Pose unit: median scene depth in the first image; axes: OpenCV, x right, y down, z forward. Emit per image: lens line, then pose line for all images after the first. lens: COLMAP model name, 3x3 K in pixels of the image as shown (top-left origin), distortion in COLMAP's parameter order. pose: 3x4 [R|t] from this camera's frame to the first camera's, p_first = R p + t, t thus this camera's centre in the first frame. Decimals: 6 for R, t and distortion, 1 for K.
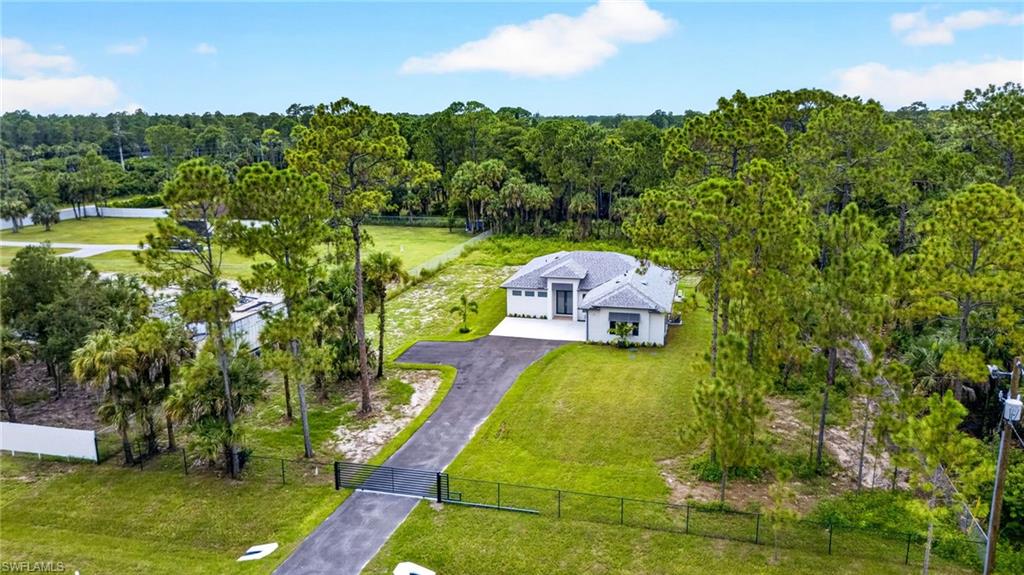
lens RADIAL K [[731.0, 0, 505.2], [0, 731.0, 287.4], [0, 0, 1]] dist [0.009812, 0.001475]
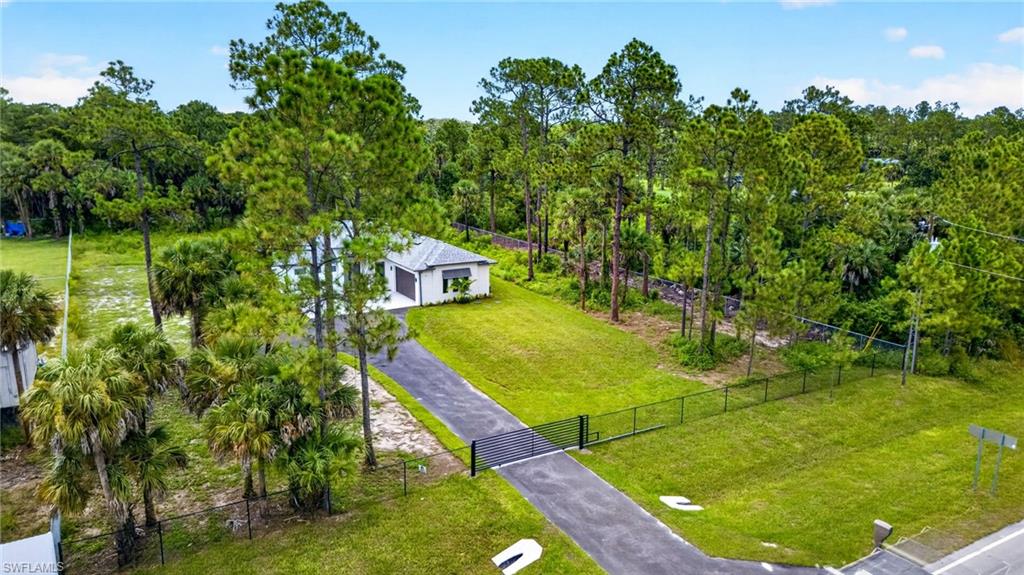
lens RADIAL K [[731.0, 0, 504.9], [0, 731.0, 285.2], [0, 0, 1]] dist [0.009812, 0.001475]
pose [[0.723465, -0.137015, 0.676628, -0.456927], [0.148098, 0.988092, 0.041736, 0.025710], [-0.674289, 0.070013, 0.735141, 0.235875]]
